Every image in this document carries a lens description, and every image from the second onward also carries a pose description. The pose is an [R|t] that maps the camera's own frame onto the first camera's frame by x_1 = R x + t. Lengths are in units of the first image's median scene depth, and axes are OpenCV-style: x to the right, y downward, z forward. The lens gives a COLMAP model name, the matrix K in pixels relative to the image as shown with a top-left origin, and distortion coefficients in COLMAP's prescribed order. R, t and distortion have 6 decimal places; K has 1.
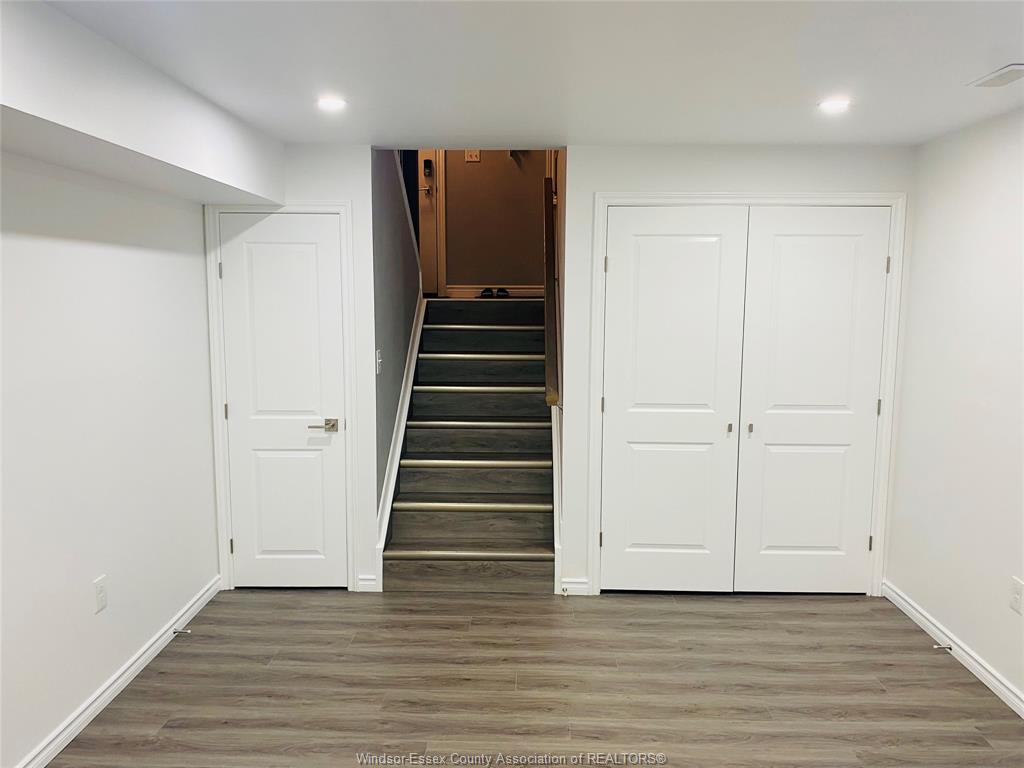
lens RADIAL K [[786.4, 0, 508.6], [0, 786.4, 384.4], [0, 0, 1]] dist [0.036720, -0.038950]
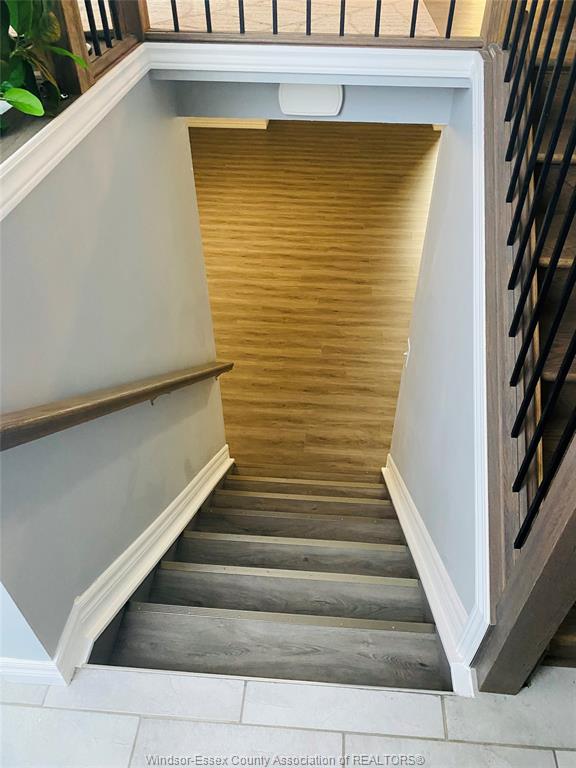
lens RADIAL K [[589.8, 0, 291.7], [0, 589.8, 381.7], [0, 0, 1]] dist [0.036720, -0.038950]
pose [[-0.998464, -0.041838, 0.036328, -0.054896], [-0.000010, 0.655766, 0.754964, -0.543037], [-0.055409, 0.753804, -0.654759, 1.498338]]
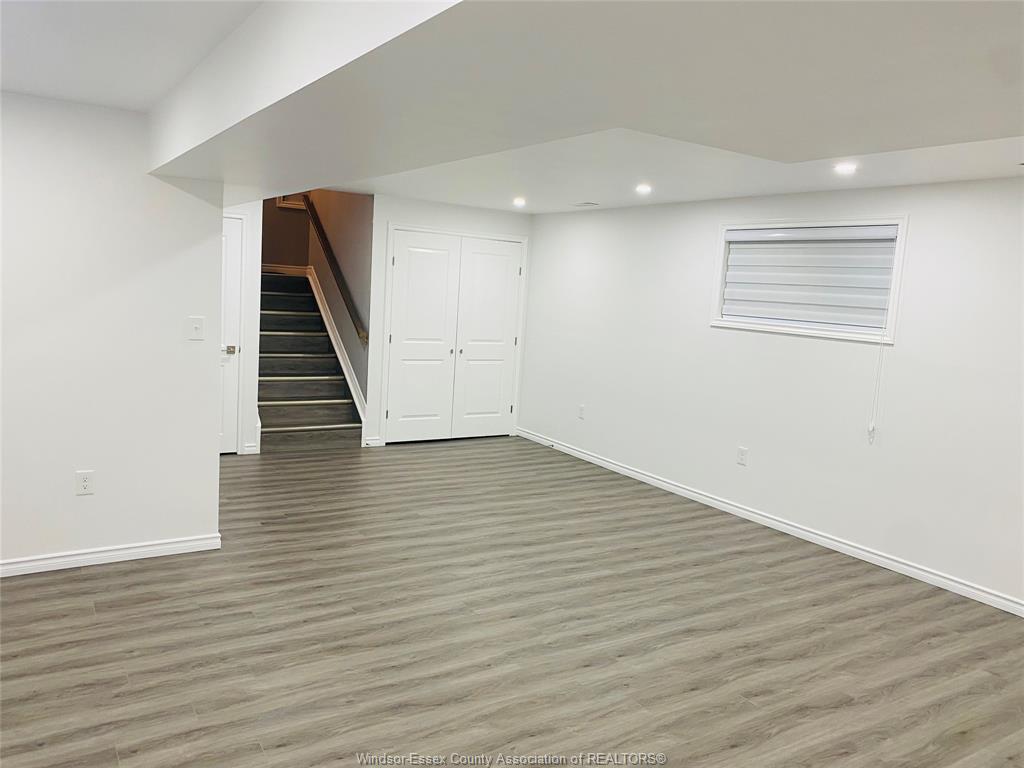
lens RADIAL K [[786.4, 0, 511.7], [0, 786.4, 387.4], [0, 0, 1]] dist [0.036720, -0.038950]
pose [[0.830419, -0.022813, 0.556671, -0.643778], [0.008076, 0.999549, 0.028915, 0.085869], [-0.557080, -0.019516, 0.830229, -0.646961]]
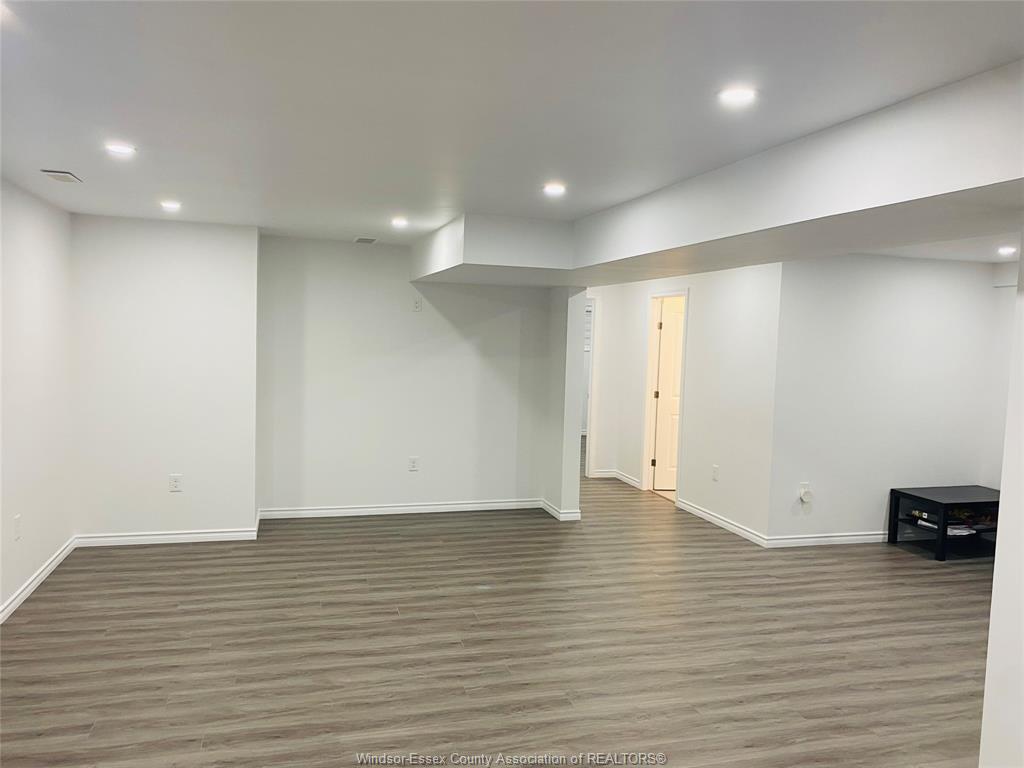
lens RADIAL K [[786.4, 0, 507.6], [0, 786.4, 386.1], [0, 0, 1]] dist [0.036720, -0.038950]
pose [[-0.954416, -0.012454, -0.298219, 0.145347], [-0.070492, 0.980270, 0.184667, -0.107141], [0.290035, 0.197271, -0.936463, 0.856623]]
